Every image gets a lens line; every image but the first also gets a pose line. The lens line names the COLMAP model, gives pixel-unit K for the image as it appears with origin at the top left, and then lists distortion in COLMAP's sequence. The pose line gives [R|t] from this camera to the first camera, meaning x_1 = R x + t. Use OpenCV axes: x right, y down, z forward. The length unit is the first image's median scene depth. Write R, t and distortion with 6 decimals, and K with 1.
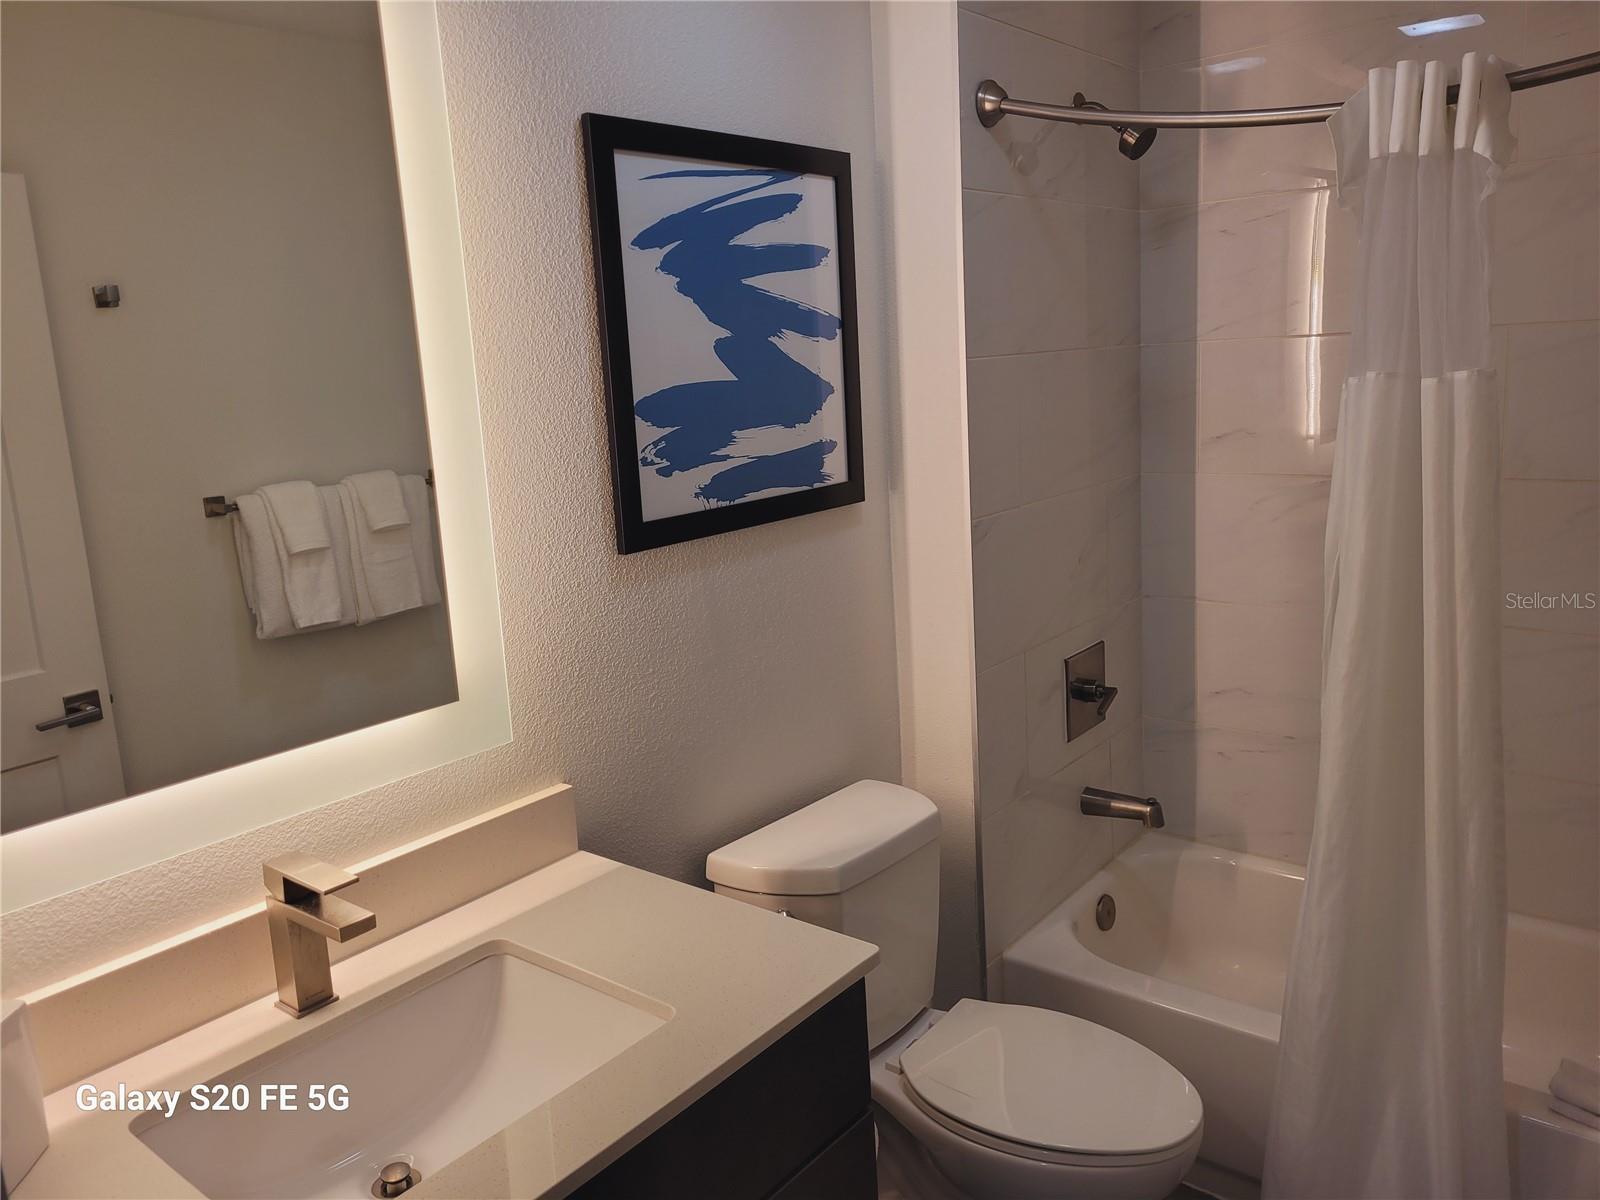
lens RADIAL K [[1210.0, 0, 787.5], [0, 1210.0, 585.7], [0, 0, 1]] dist [0.046702, -0.042105]
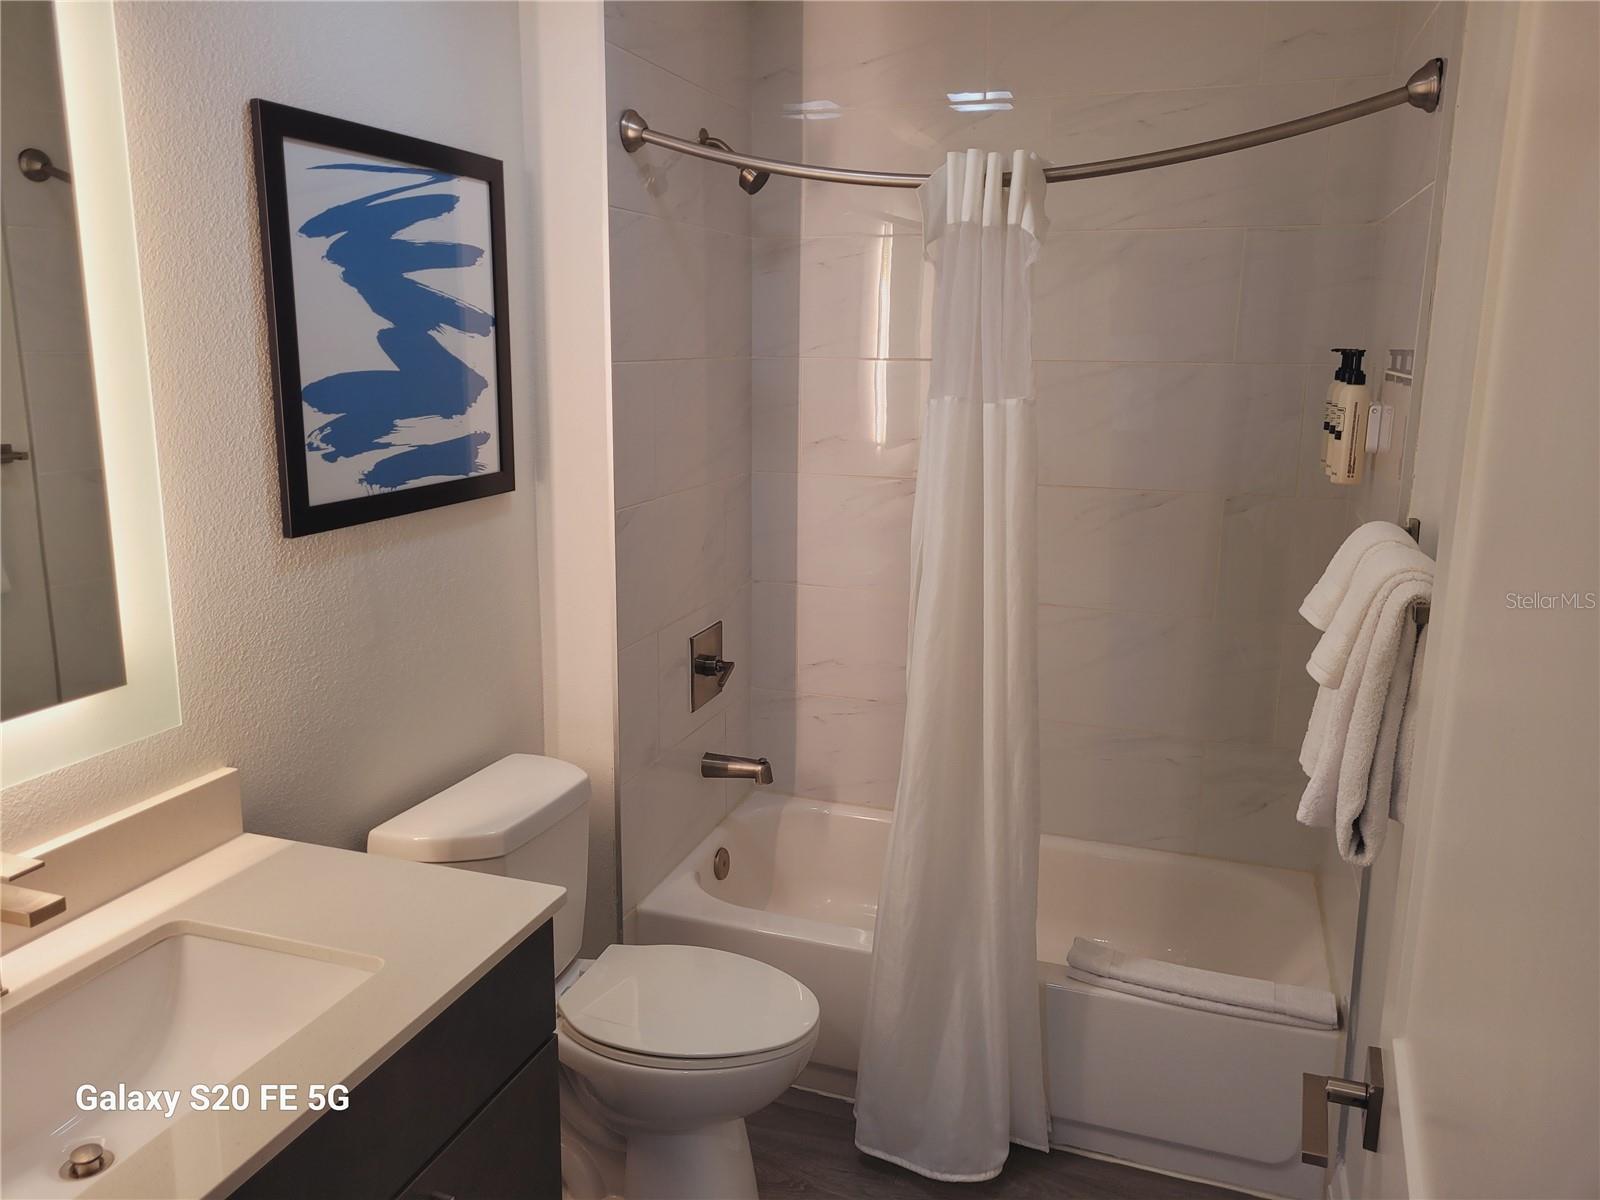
lens RADIAL K [[1210.0, 0, 791.9], [0, 1210.0, 596.7], [0, 0, 1]] dist [0.046702, -0.042105]
pose [[0.938263, -0.008376, 0.345821, -0.086647], [0.003159, 0.999873, 0.015644, 0.008045], [-0.345908, -0.013586, 0.938170, -0.091581]]
